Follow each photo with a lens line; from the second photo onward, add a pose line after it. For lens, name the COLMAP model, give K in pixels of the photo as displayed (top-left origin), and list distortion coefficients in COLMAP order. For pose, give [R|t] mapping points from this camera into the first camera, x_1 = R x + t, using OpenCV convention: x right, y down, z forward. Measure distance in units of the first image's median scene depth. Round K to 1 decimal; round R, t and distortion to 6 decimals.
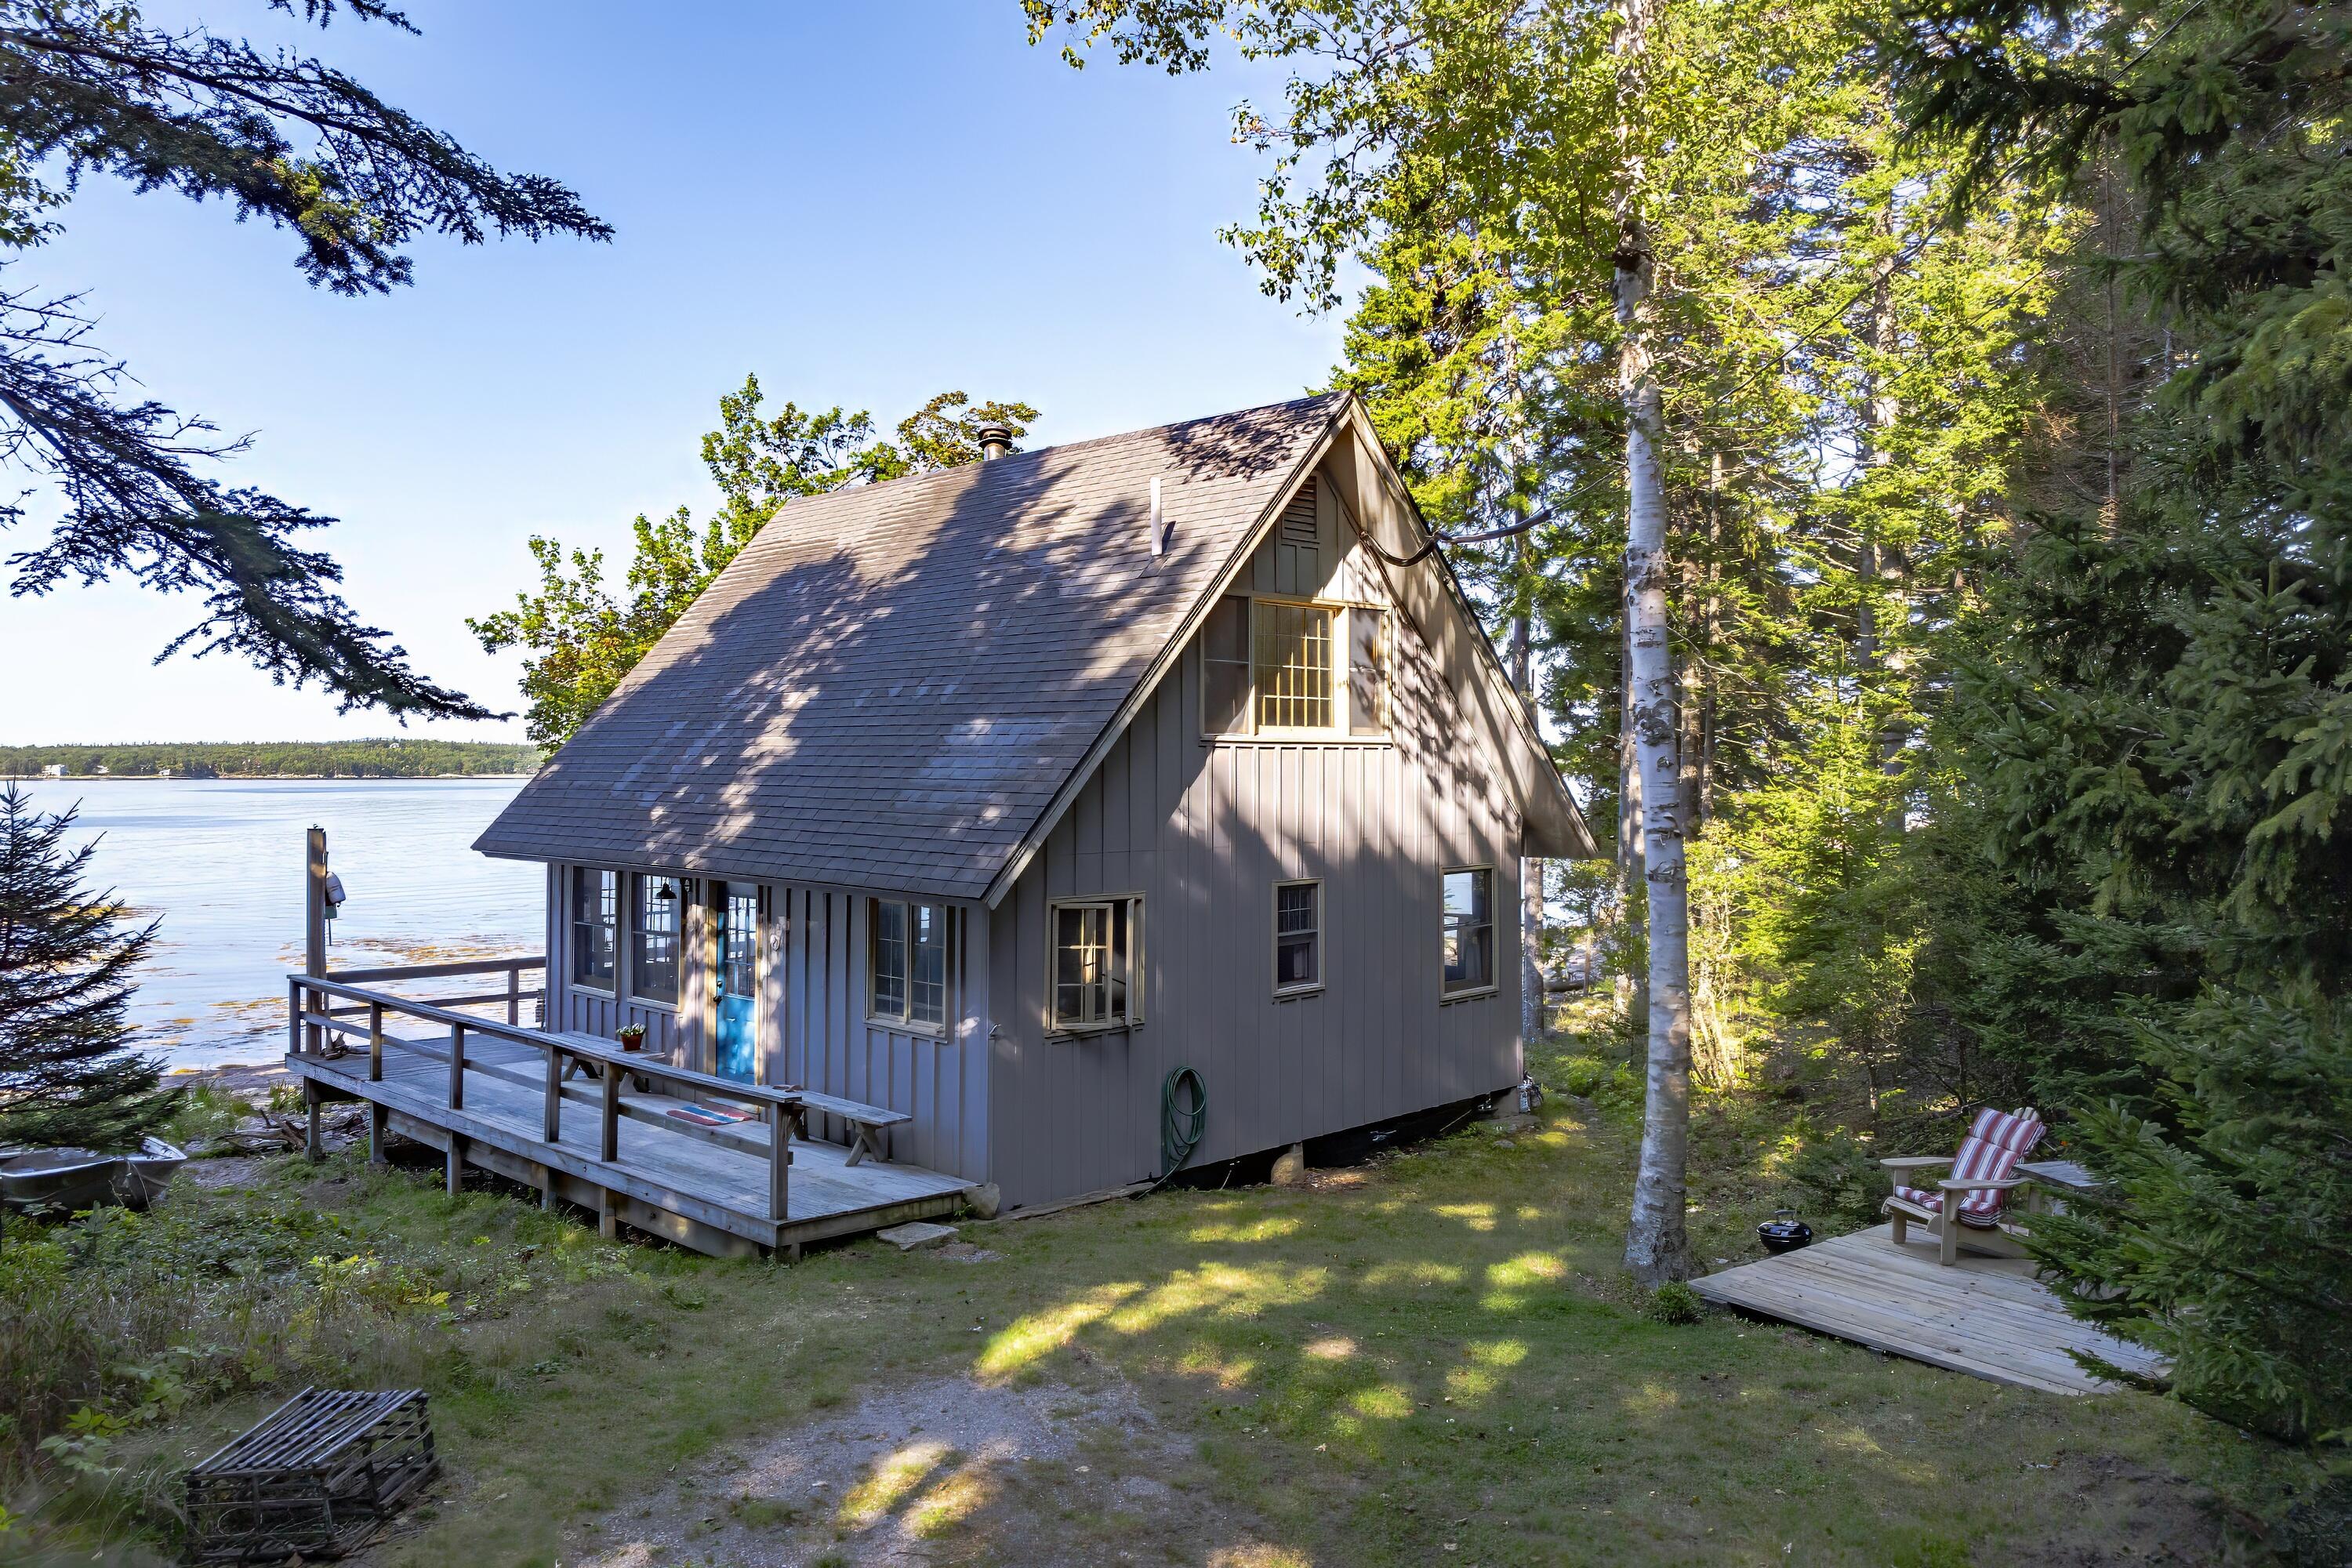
lens RADIAL K [[1647.5, 0, 1212.4], [0, 1647.5, 732.7], [0, 0, 1]] dist [-0.014441, 0.000113]
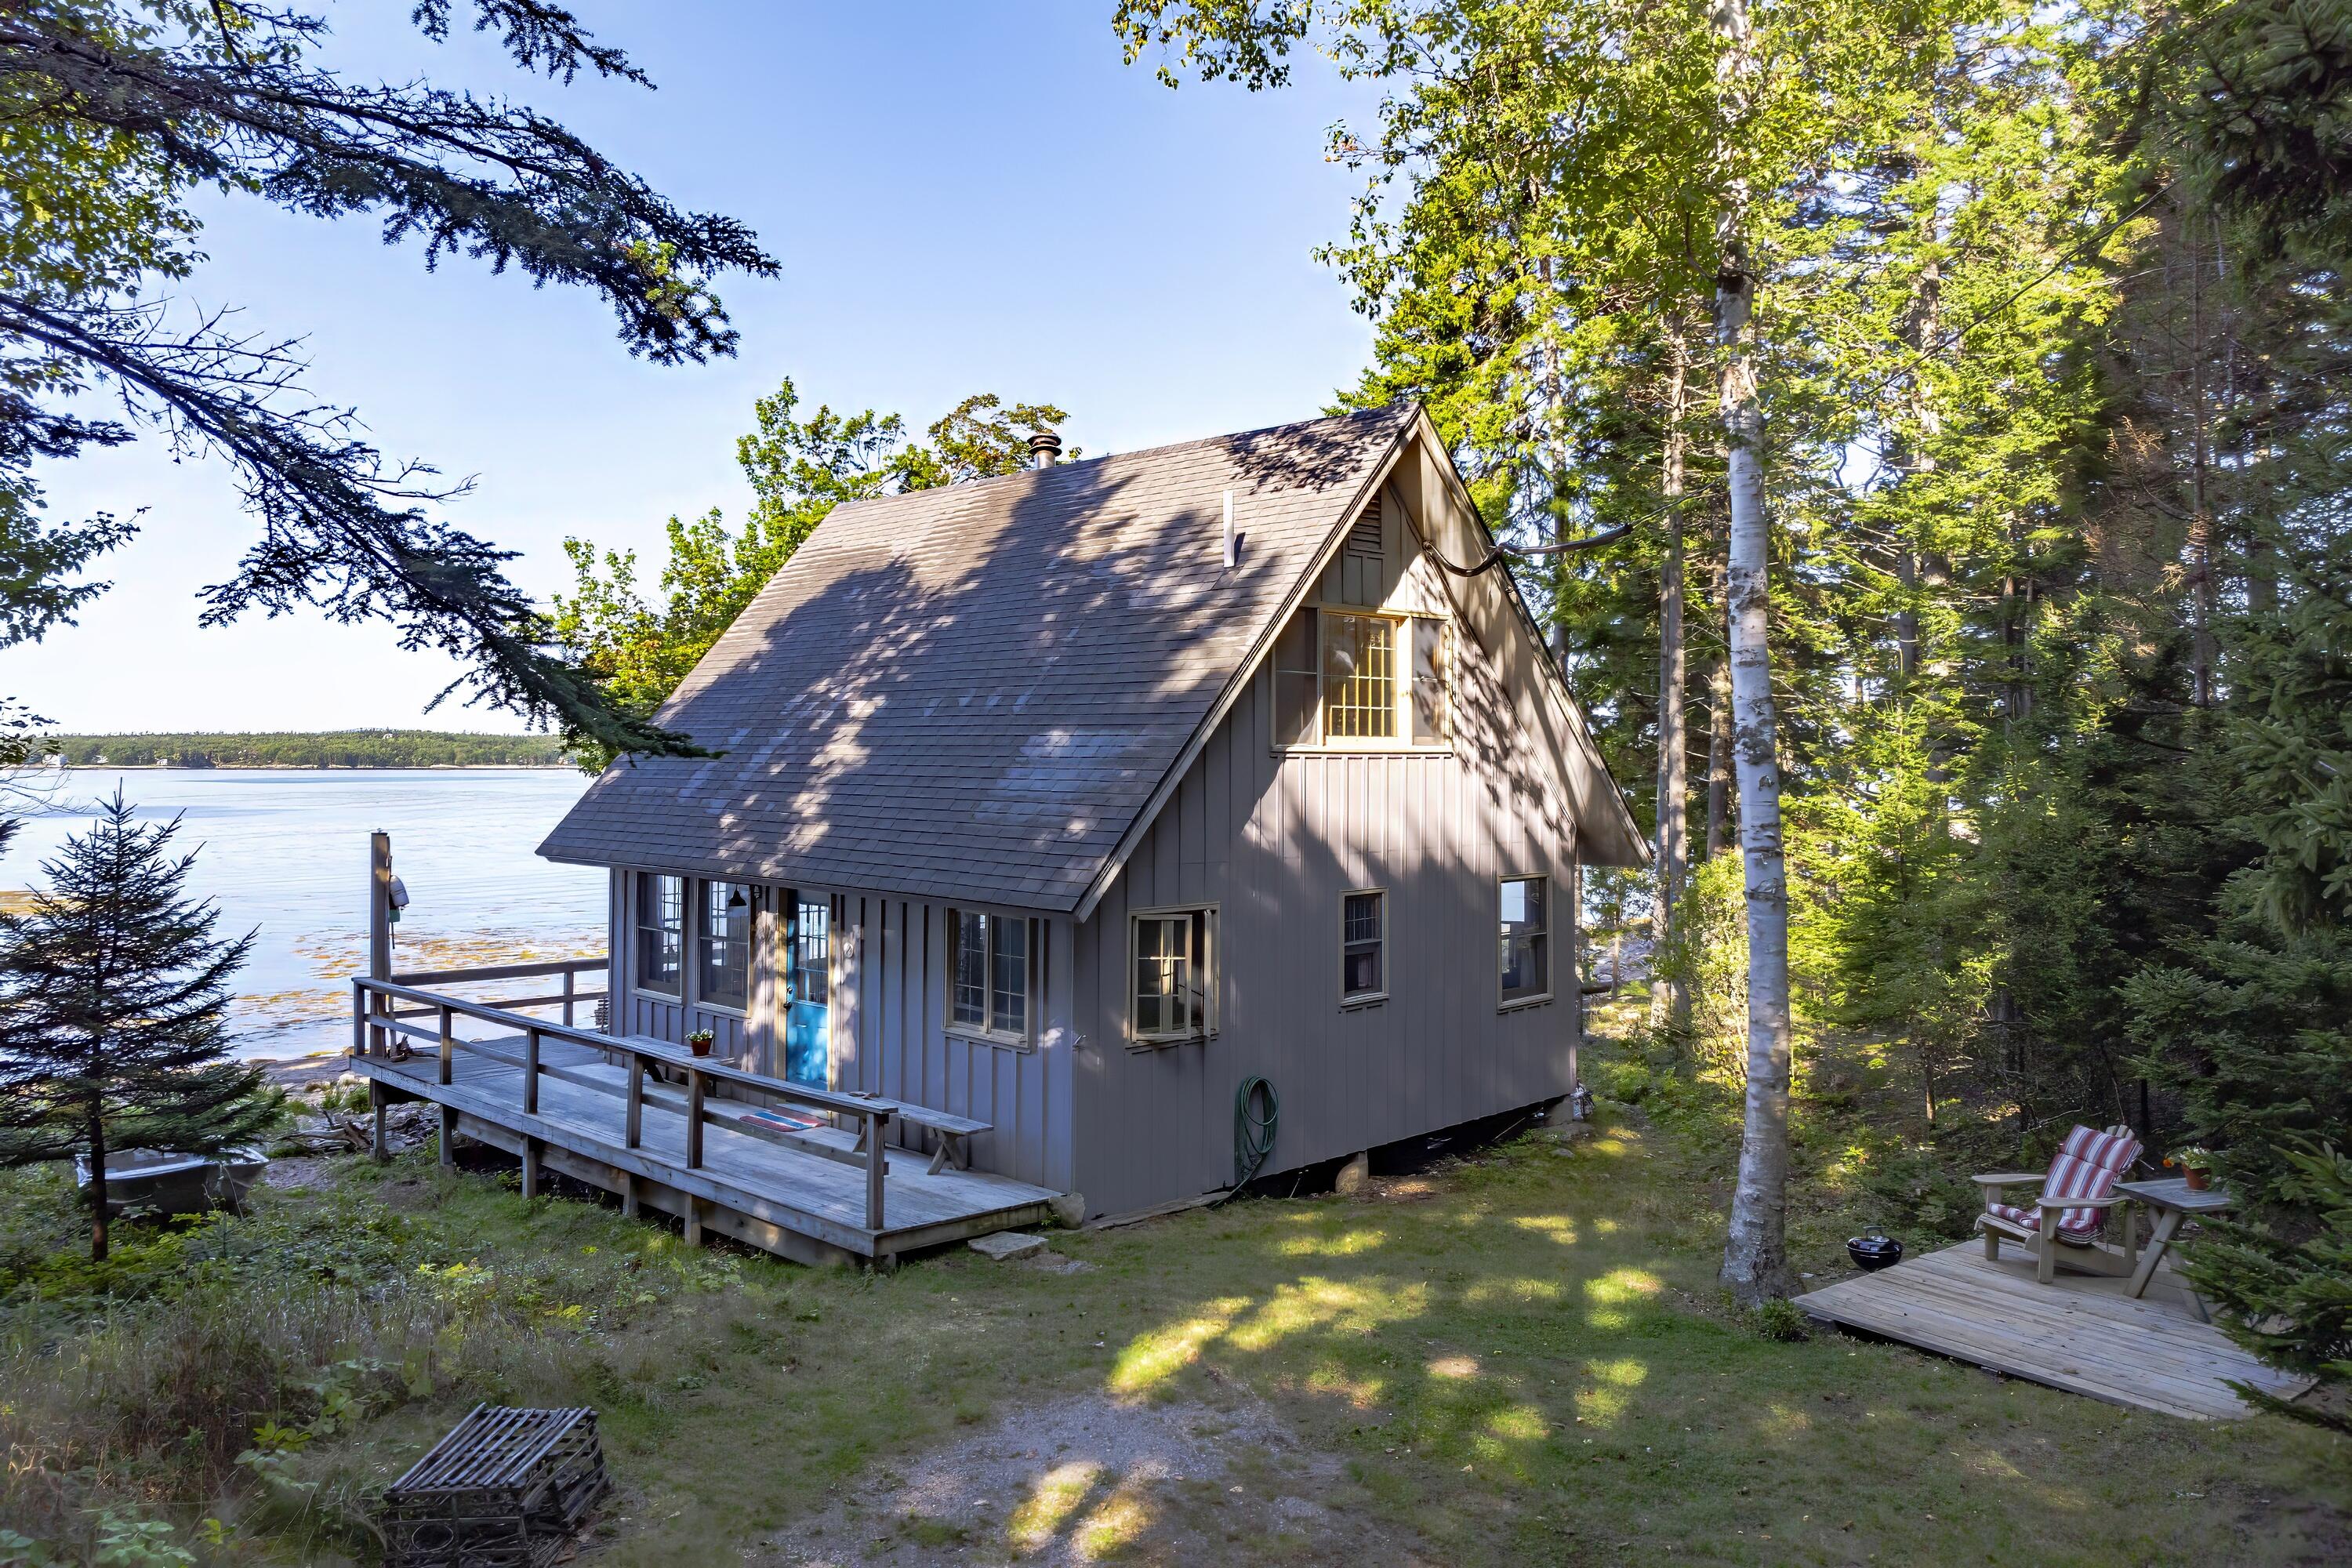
lens RADIAL K [[1647.5, 0, 1171.6], [0, 1647.5, 727.6], [0, 0, 1]] dist [-0.014441, 0.000113]
pose [[0.999891, 0.002671, -0.014536, -0.052235], [-0.002641, 0.999994, 0.002091, -0.011520], [0.014541, -0.002052, 0.999892, -0.006002]]
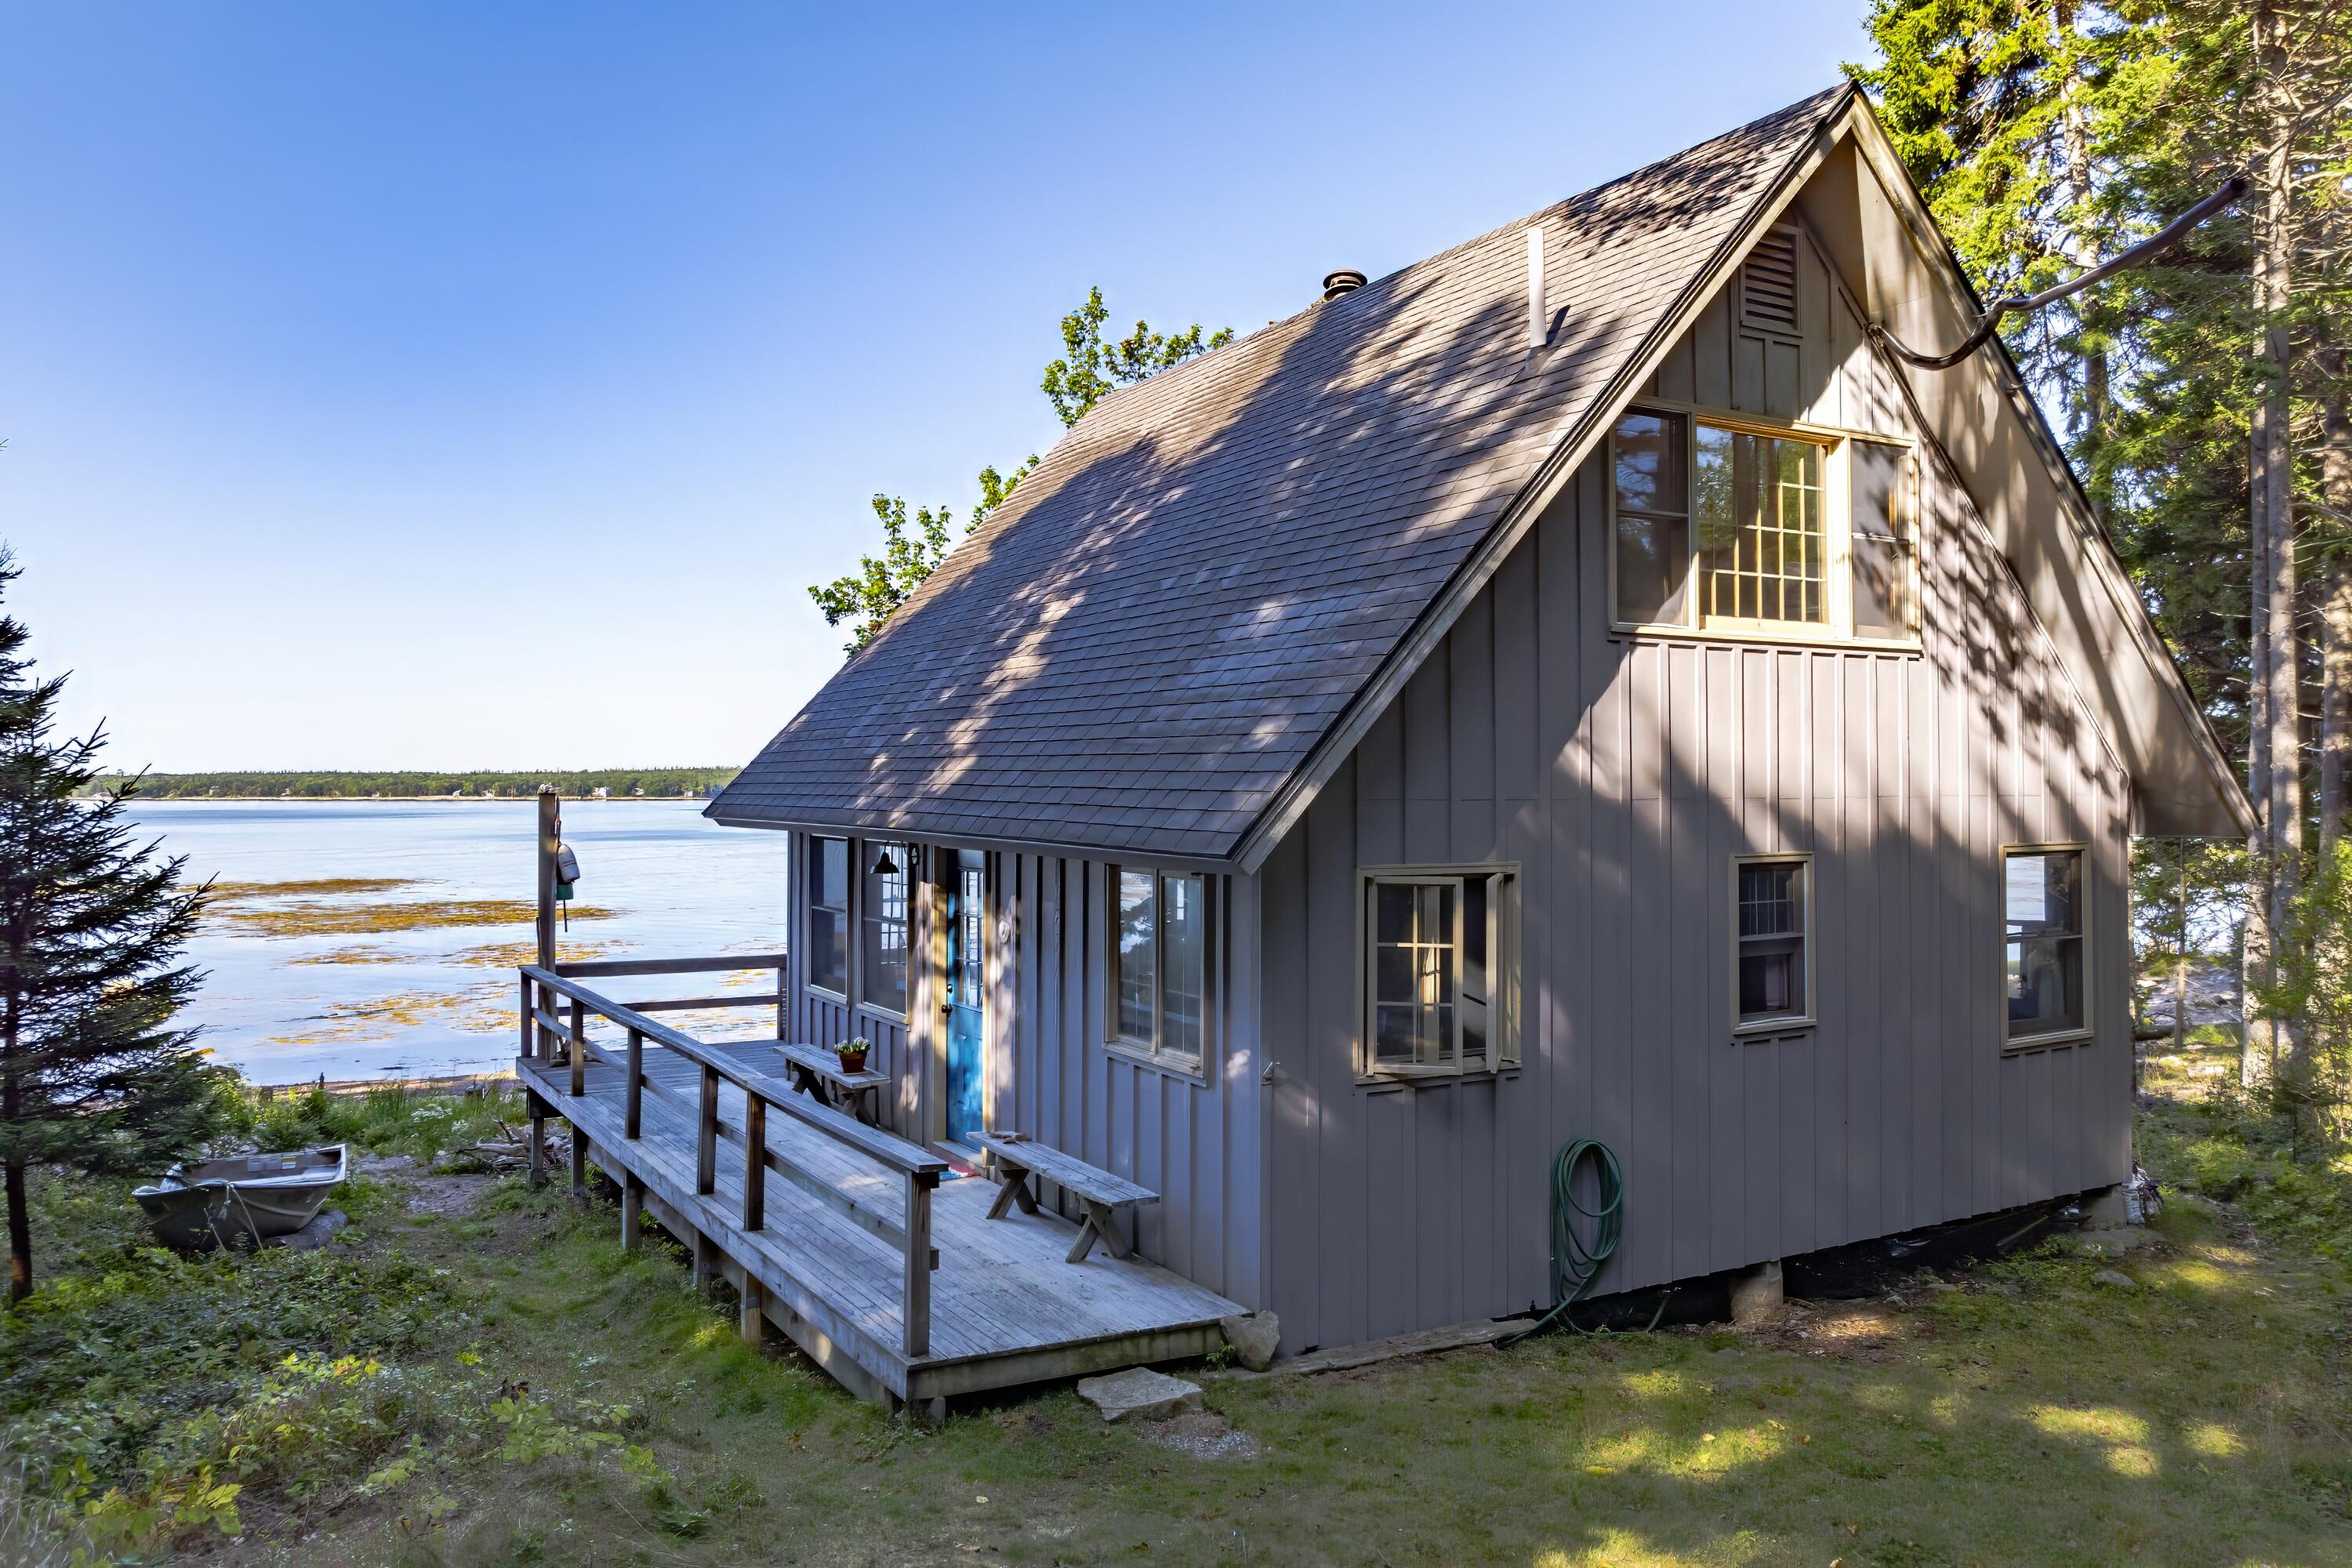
lens RADIAL K [[1647.5, 0, 1200.7], [0, 1647.5, 764.6], [0, 0, 1]] dist [-0.014441, 0.000113]
pose [[0.961474, -0.006436, -0.274819, 0.014310], [0.007612, 0.999966, 0.003212, 0.051178], [0.274789, -0.005181, 0.961491, 0.324803]]
